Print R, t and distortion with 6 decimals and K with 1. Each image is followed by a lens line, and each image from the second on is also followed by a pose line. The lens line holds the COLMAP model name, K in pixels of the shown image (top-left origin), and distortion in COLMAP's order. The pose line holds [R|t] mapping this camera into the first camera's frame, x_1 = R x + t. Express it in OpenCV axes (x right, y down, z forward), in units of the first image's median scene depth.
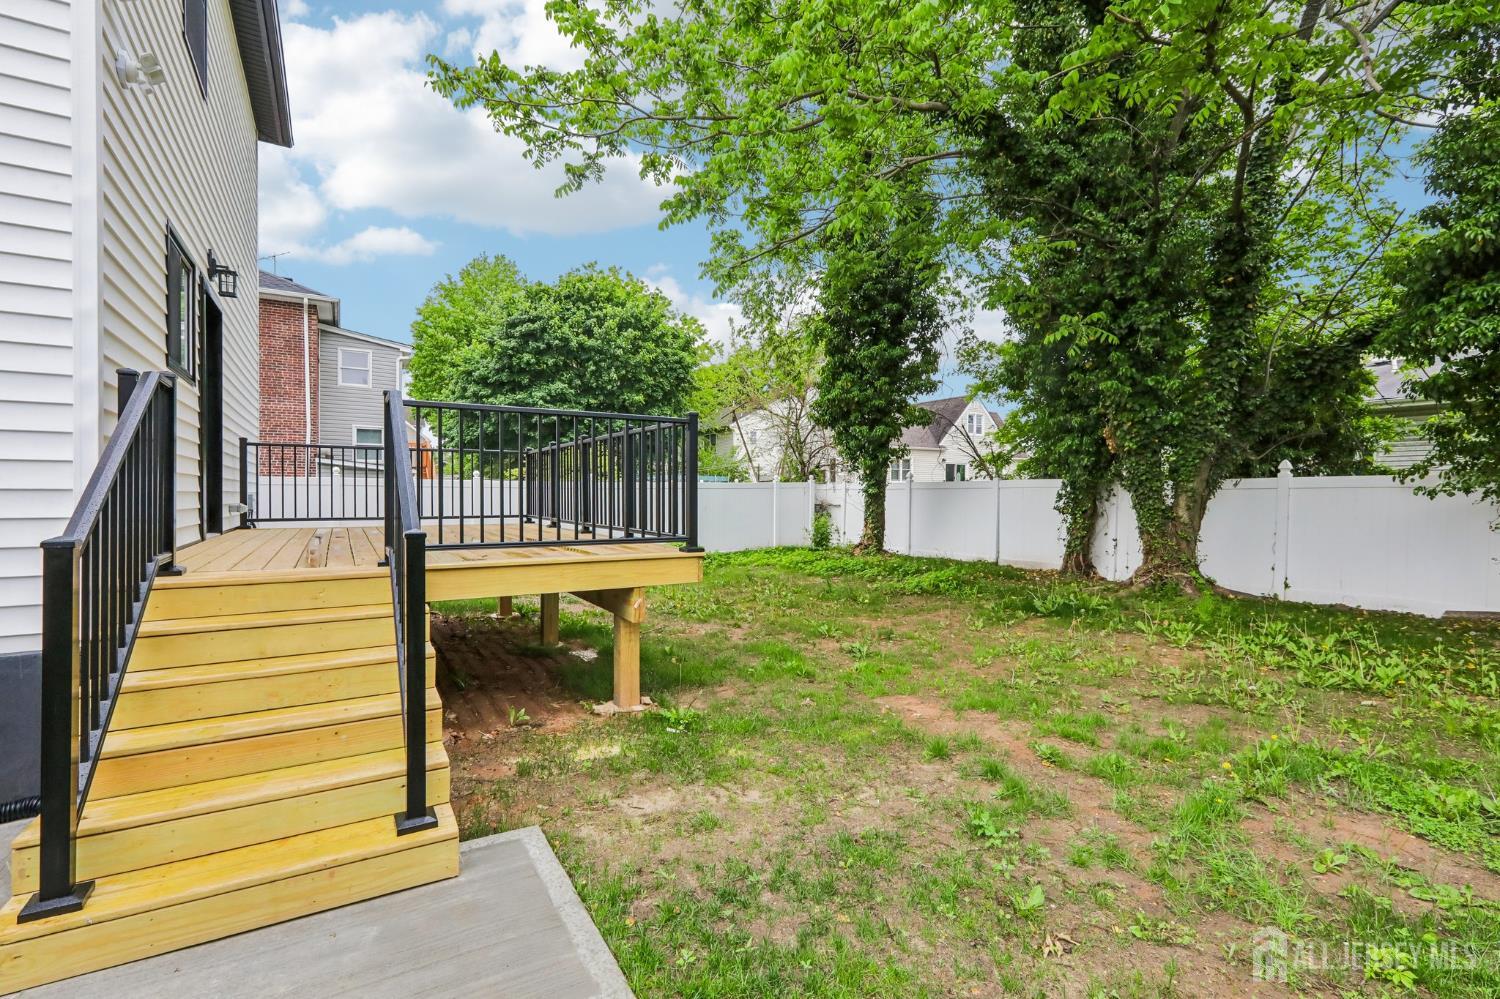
lens RADIAL K [[682.5, 0, 750.0], [0, 682.5, 499.5], [0, 0, 1]] dist [-0.000976, -0.000140]
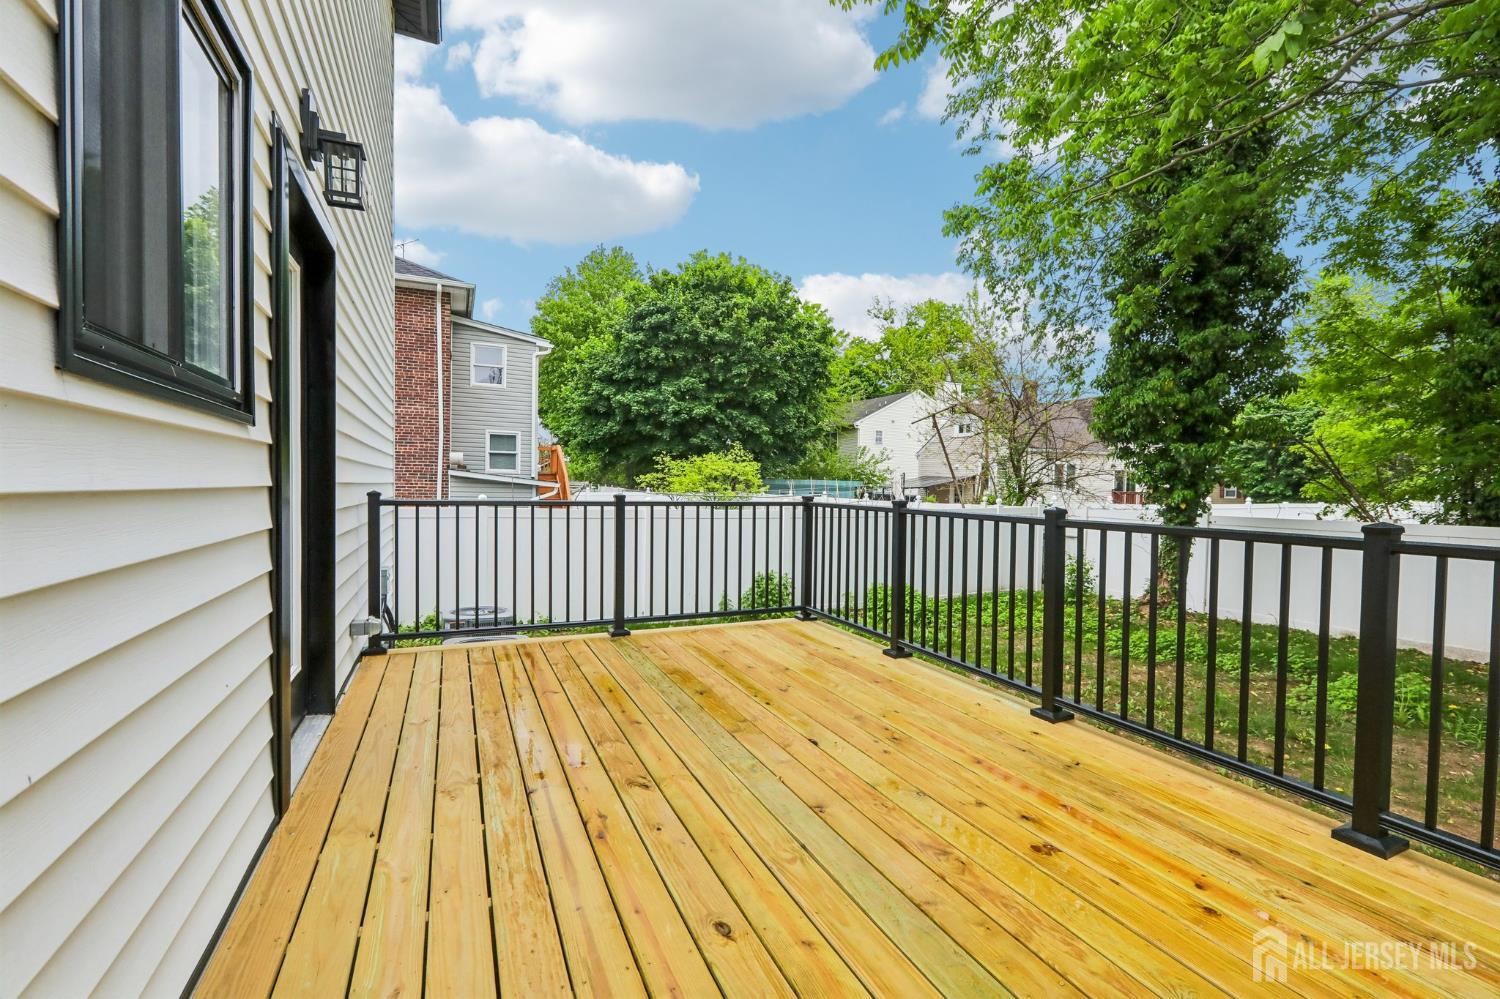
lens RADIAL K [[662.1, 0, 750.0], [0, 662.1, 499.5], [0, 0, 1]] dist [-0.003690, -0.000186]
pose [[0.992969, 0.013721, -0.117577, -0.090137], [-0.011989, 0.999809, 0.015422, -0.023348], [0.117766, -0.013904, 0.992944, 0.120371]]
